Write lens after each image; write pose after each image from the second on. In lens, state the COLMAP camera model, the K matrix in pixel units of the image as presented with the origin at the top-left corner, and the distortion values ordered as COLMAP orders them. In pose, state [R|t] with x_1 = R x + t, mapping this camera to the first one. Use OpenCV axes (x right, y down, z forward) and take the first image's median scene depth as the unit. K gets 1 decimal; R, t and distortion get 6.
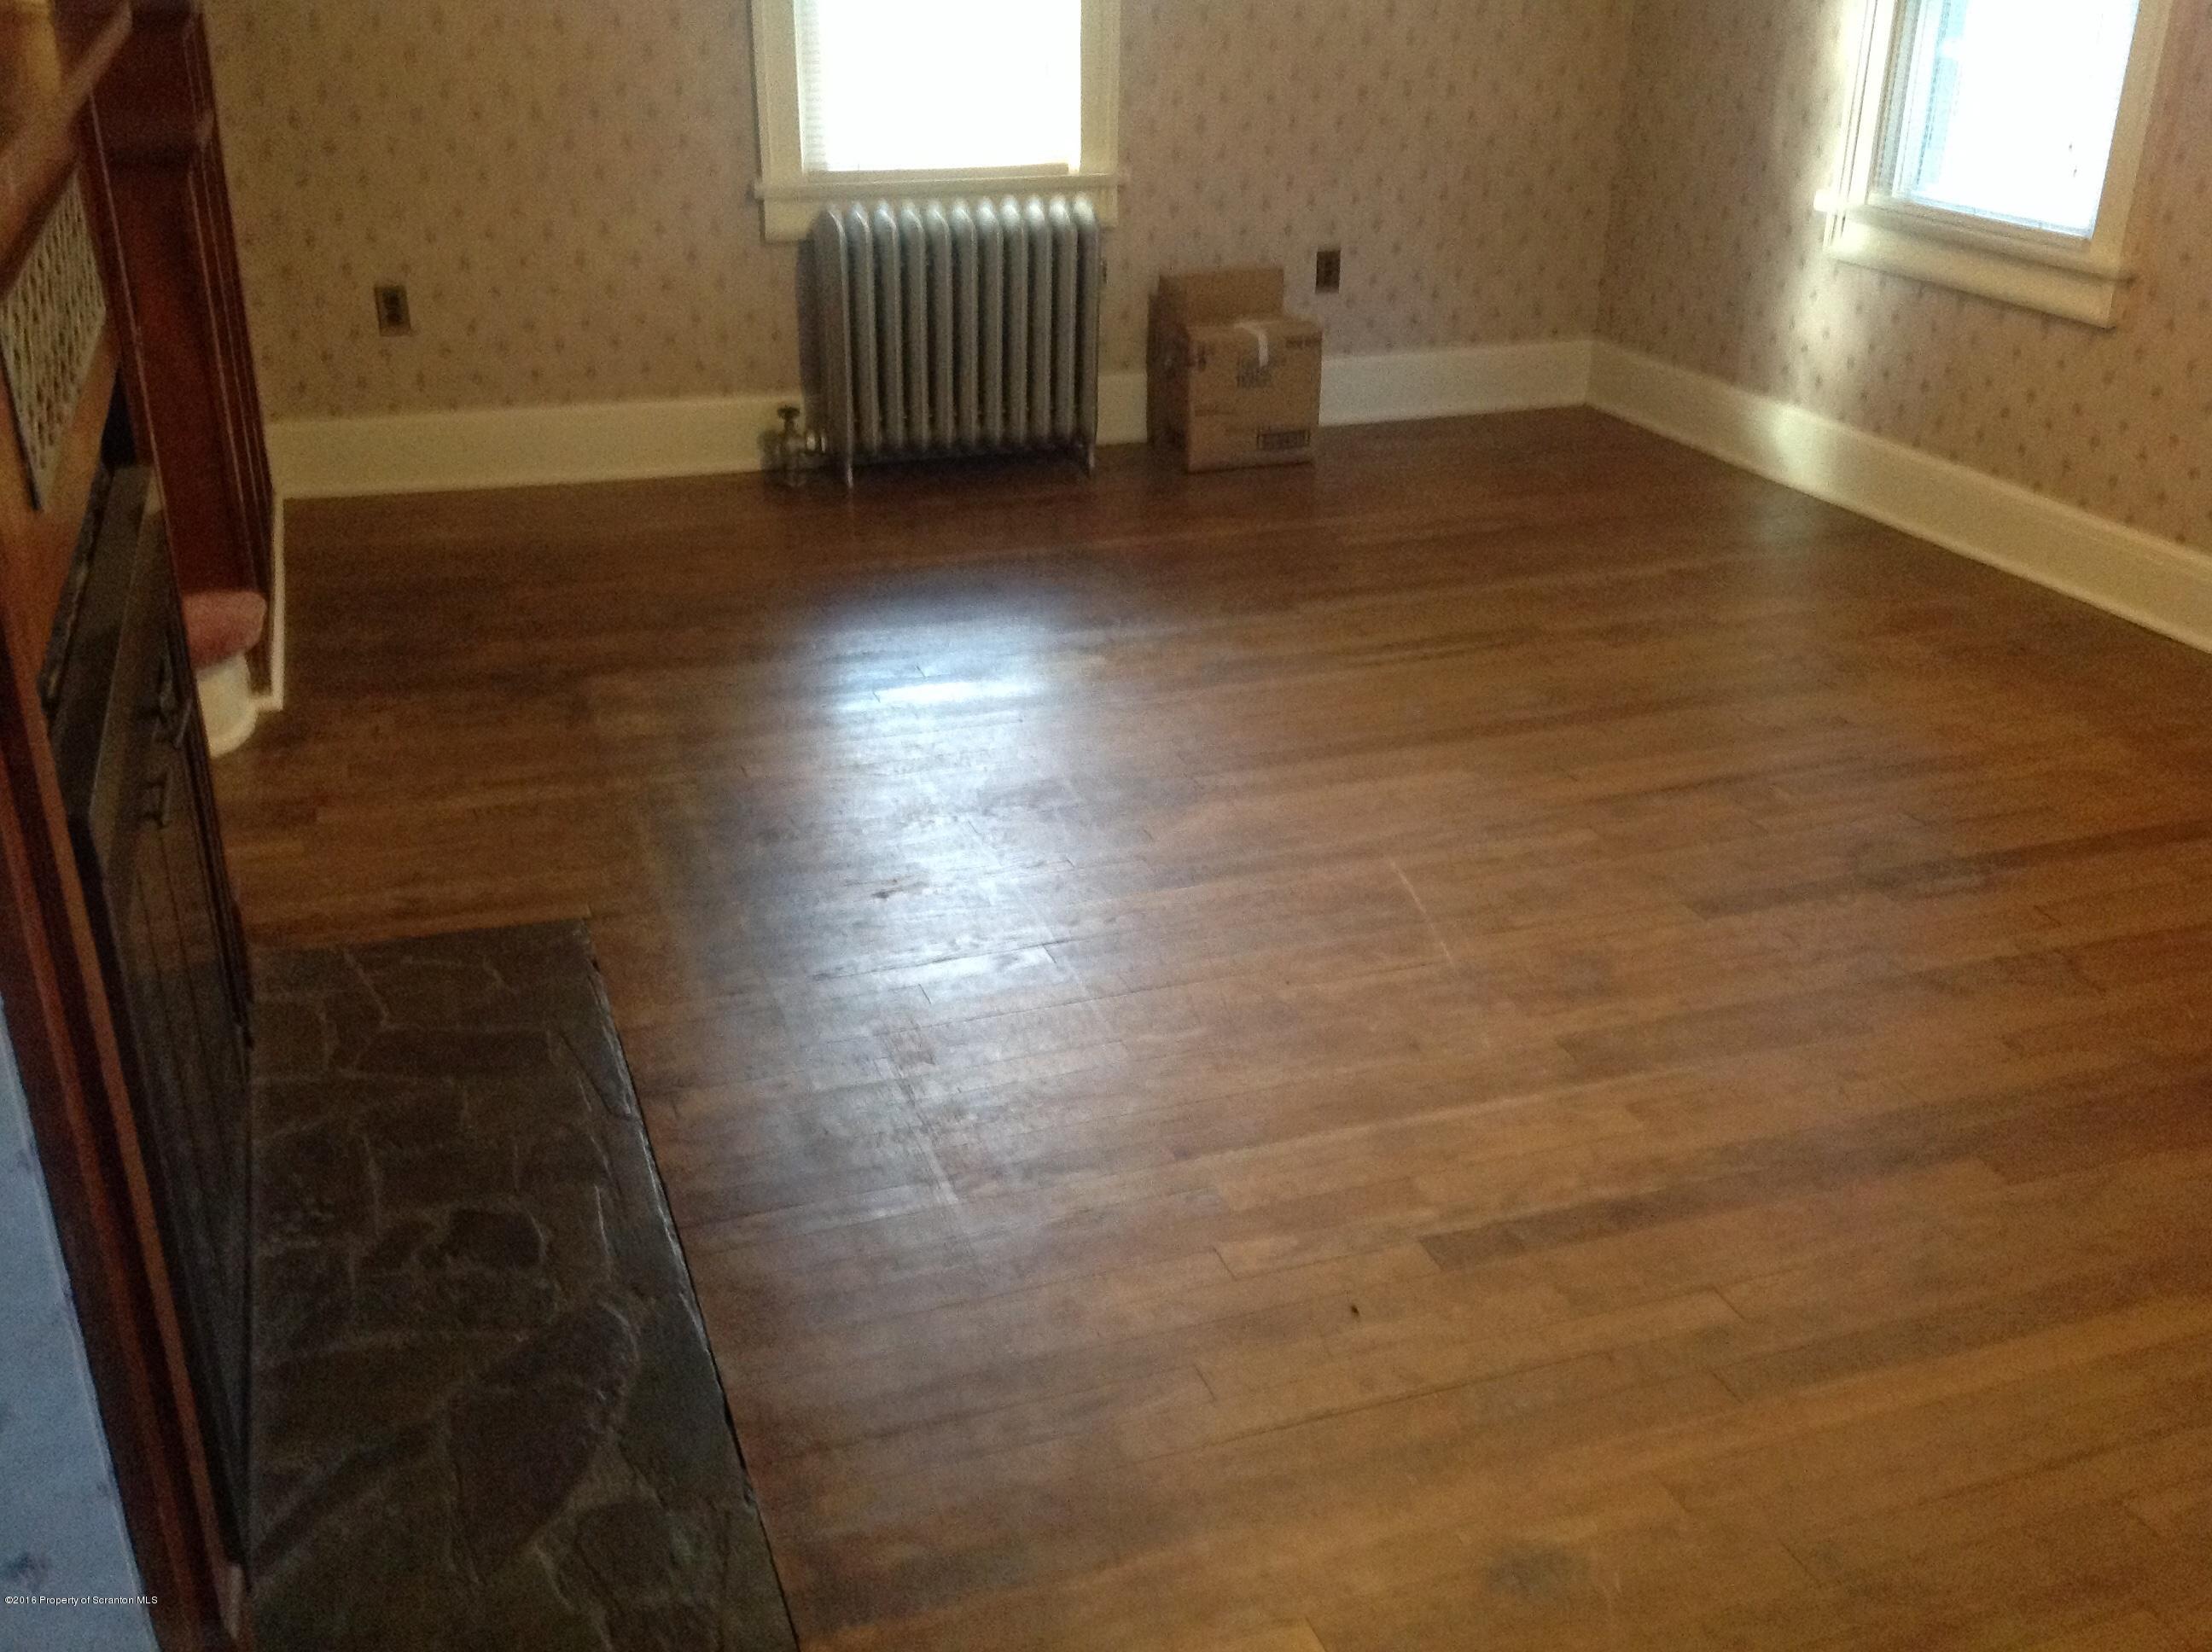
lens RADIAL K [[2114.6, 0, 1134.0], [0, 2114.6, 821.0], [0, 0, 1]] dist [0.120881, -0.304092]
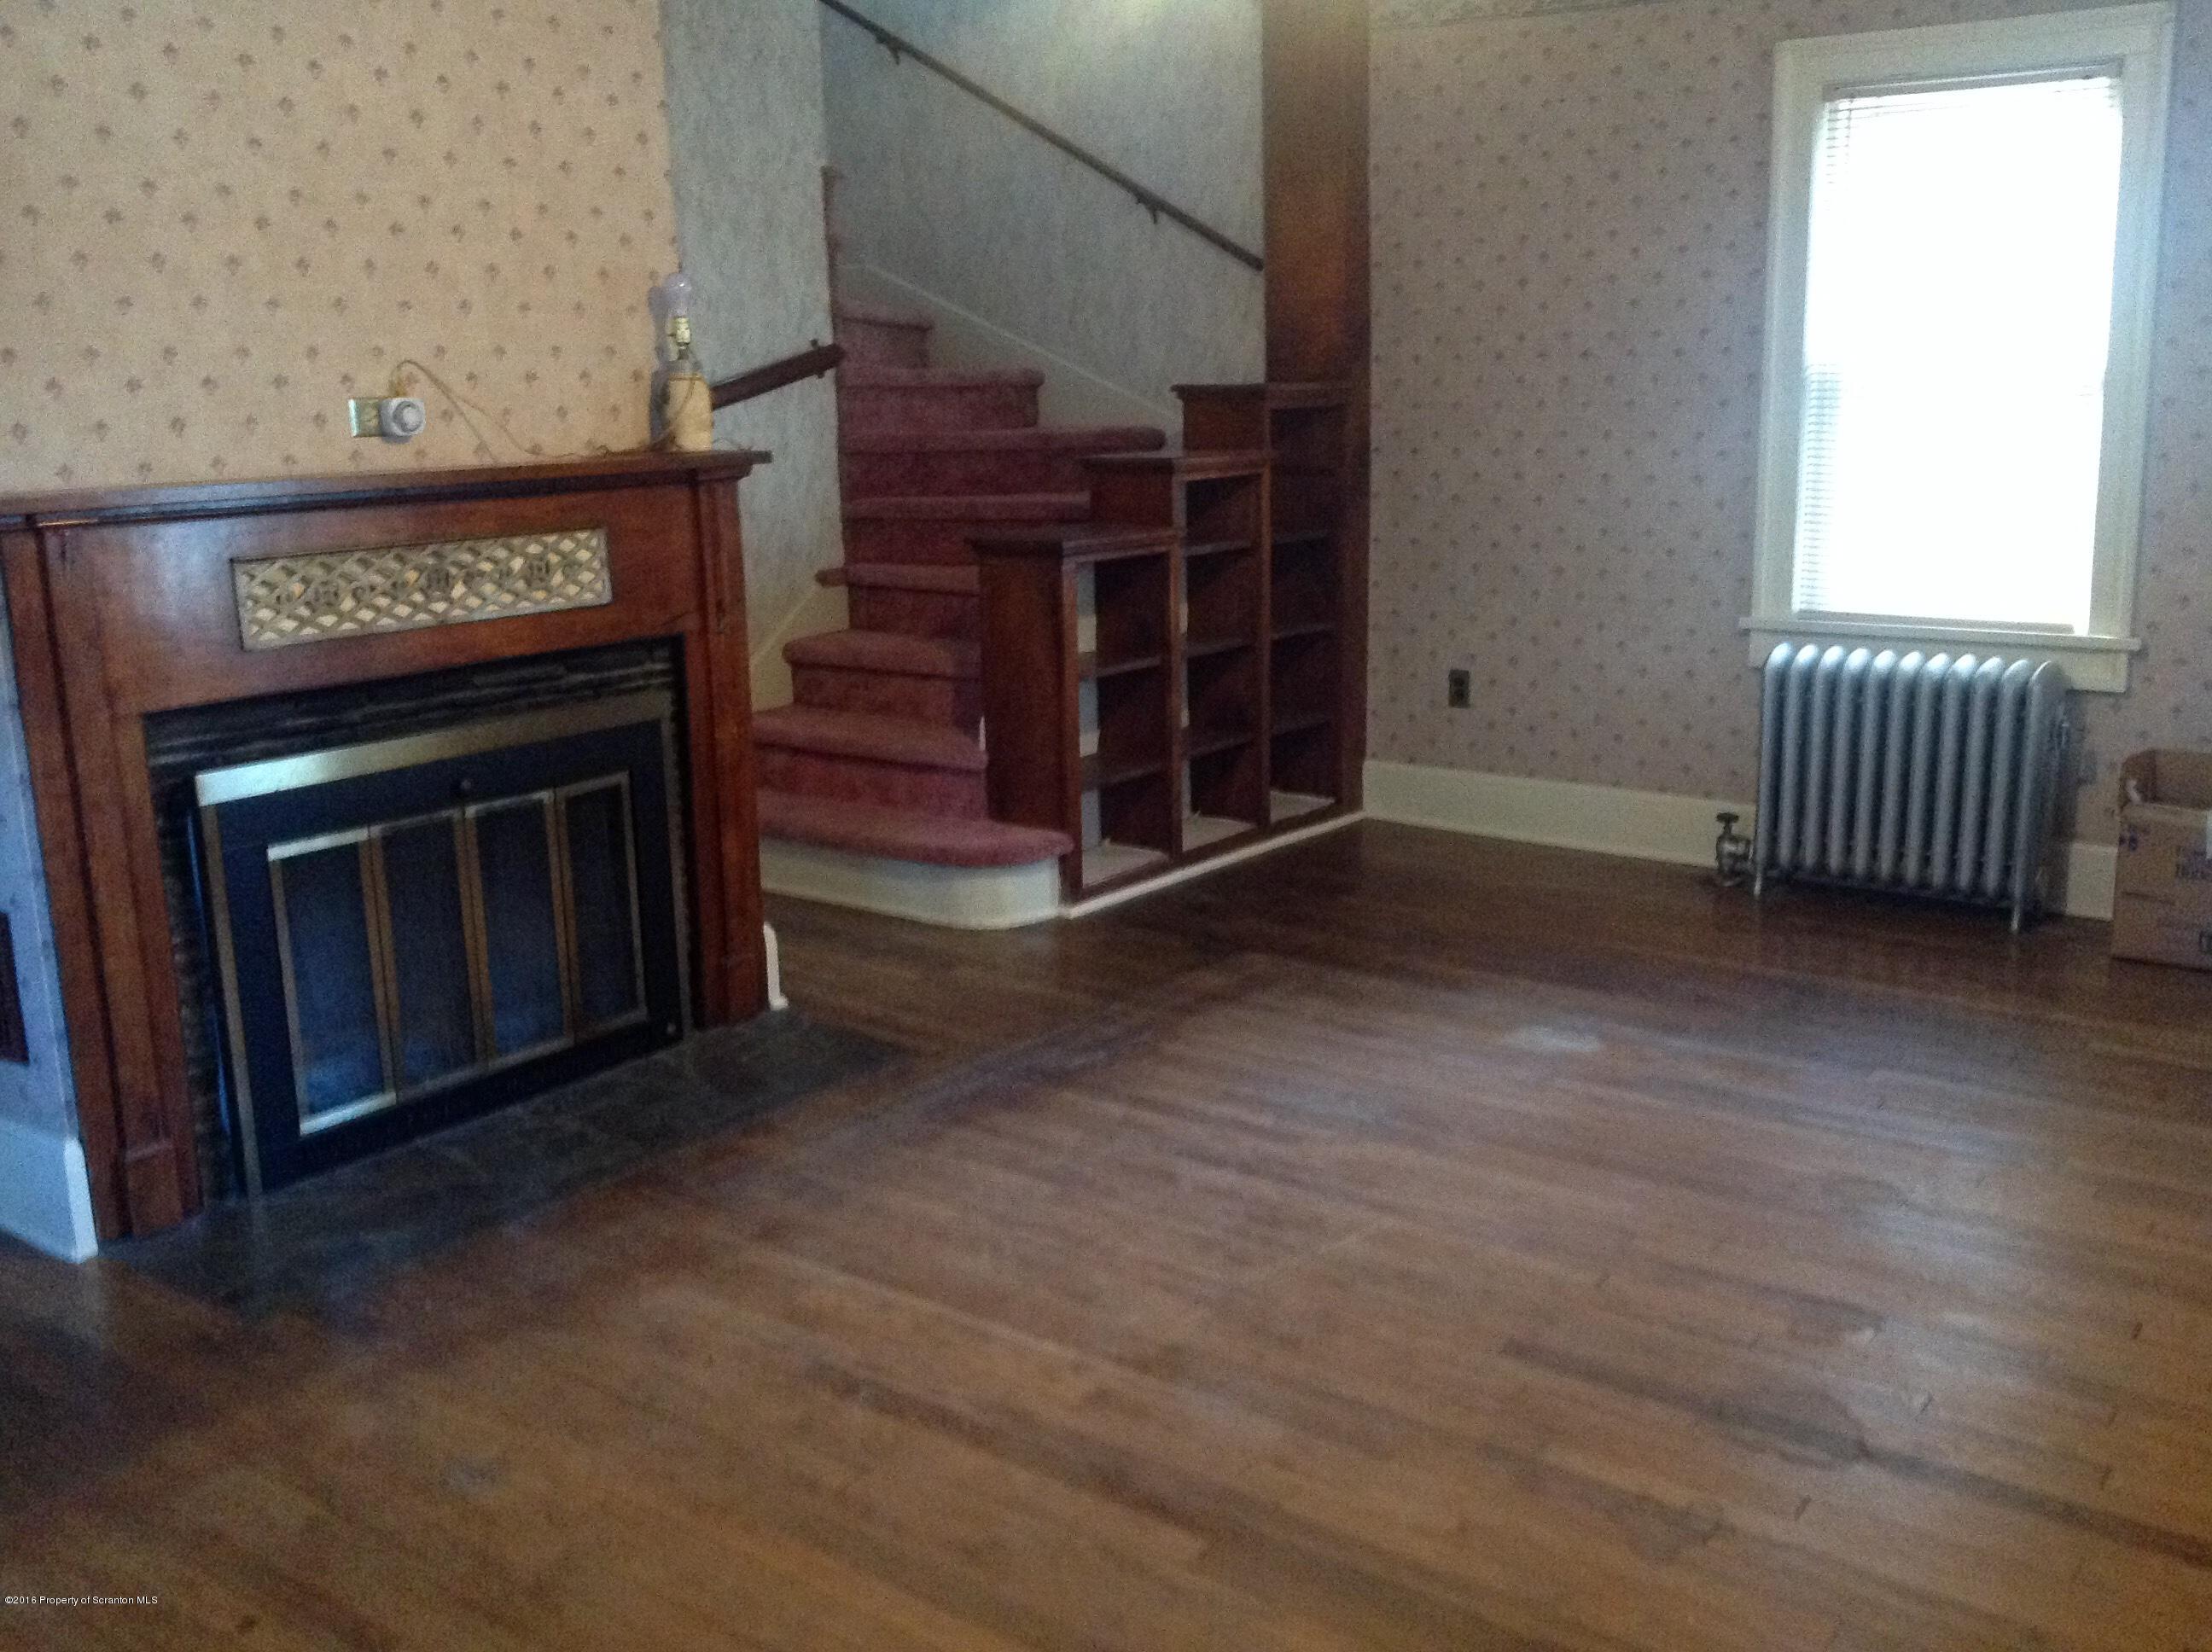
lens RADIAL K [[2114.6, 0, 1134.0], [0, 2114.6, 821.0], [0, 0, 1]] dist [0.120881, -0.304092]
pose [[0.539039, 0.156666, -0.827583, 0.589315], [-0.320729, 0.946705, -0.029688, -0.063522], [0.778826, 0.281433, 0.560558, 0.159584]]
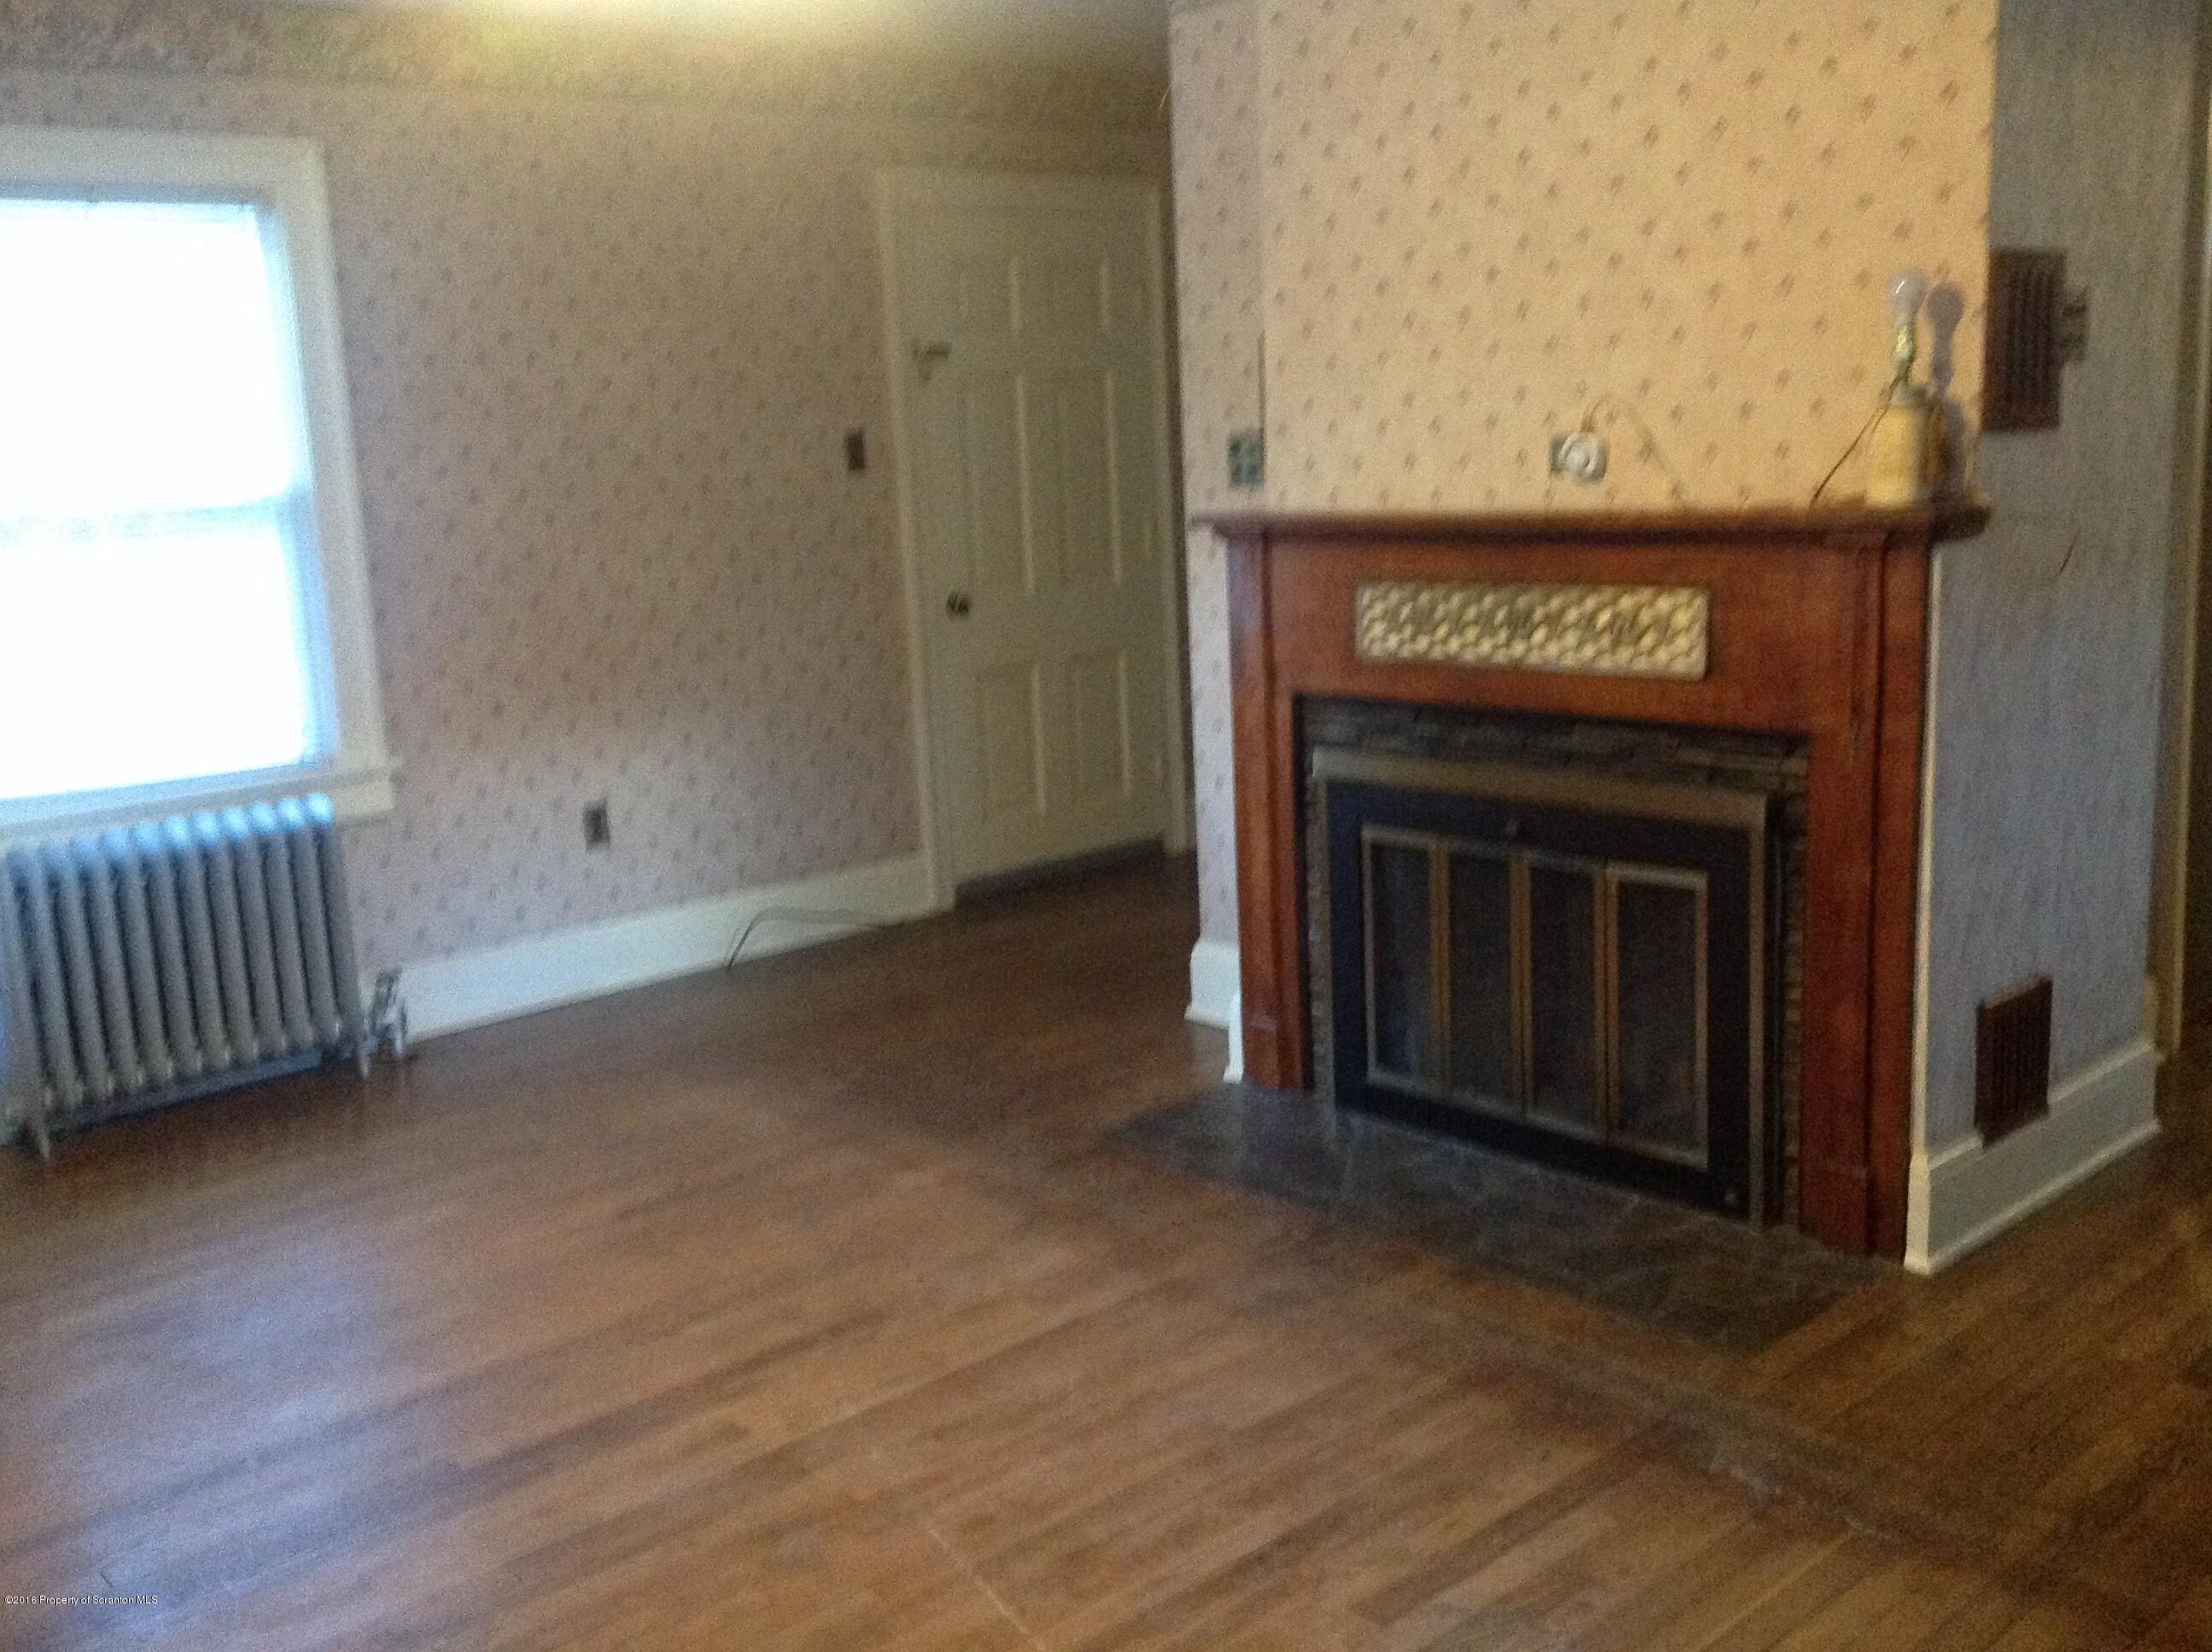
lens RADIAL K [[2066.1, 0, 1051.0], [0, 2066.1, 832.8], [0, 0, 1]] dist [0.064519, -0.149797]
pose [[-0.944435, 0.091043, -0.315838, 0.213584], [-0.103037, 0.830446, 0.547488, -0.408364], [0.312132, 0.549609, -0.774922, 0.921237]]
